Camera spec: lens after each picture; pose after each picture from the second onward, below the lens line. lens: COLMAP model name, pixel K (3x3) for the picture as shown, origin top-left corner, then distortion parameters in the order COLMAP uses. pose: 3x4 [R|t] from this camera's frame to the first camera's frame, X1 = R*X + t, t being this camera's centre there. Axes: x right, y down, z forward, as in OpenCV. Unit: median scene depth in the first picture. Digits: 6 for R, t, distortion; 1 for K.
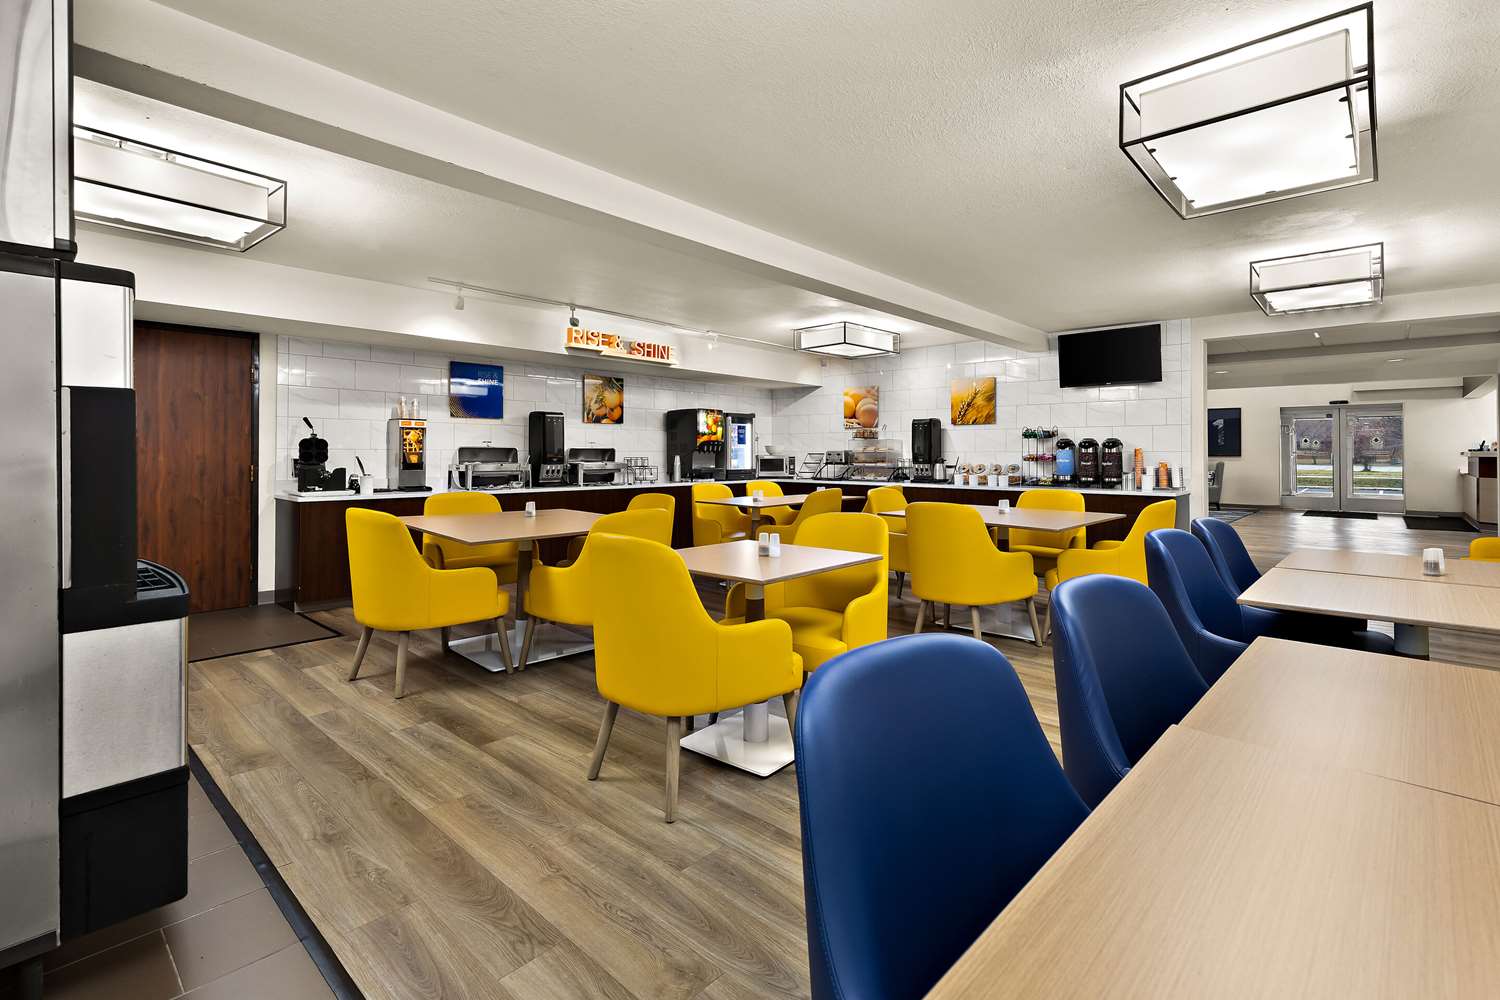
lens RADIAL K [[690.3, 0, 763.8], [0, 690.3, 452.5], [0, 0, 1]] dist [0.002279, 0.009177]
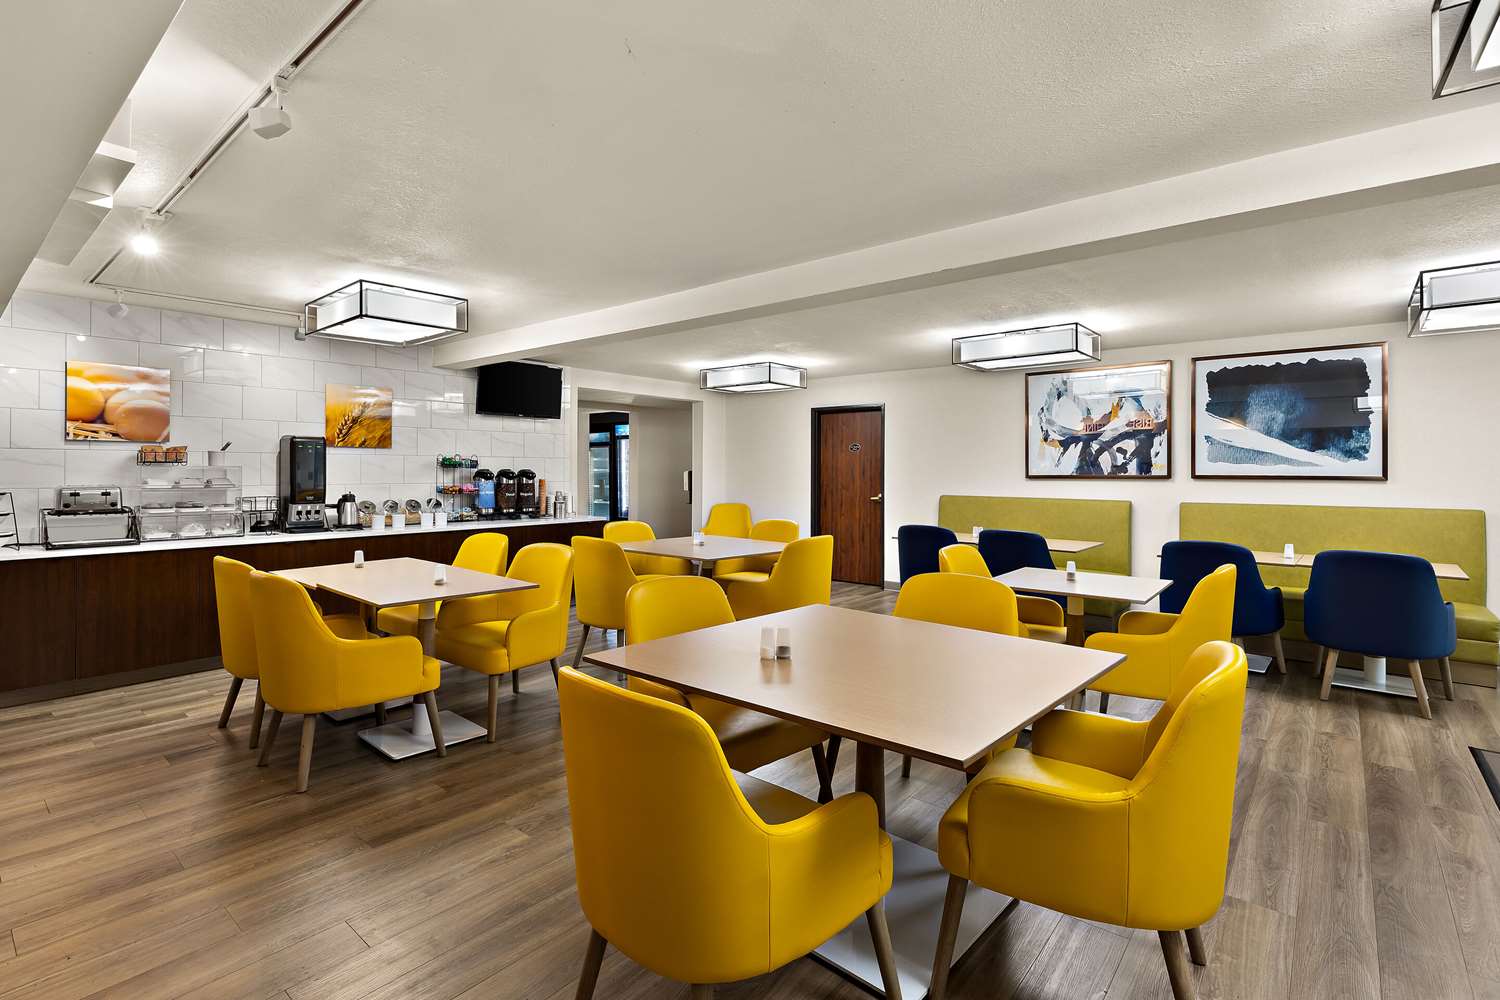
lens RADIAL K [[690.3, 0, 763.8], [0, 690.3, 452.5], [0, 0, 1]] dist [0.002279, 0.009177]
pose [[-0.038490, 0.020309, 0.999053, -0.563459], [-0.008730, 0.999748, -0.020659, -0.028643], [-0.999221, -0.009517, -0.038303, 0.709438]]
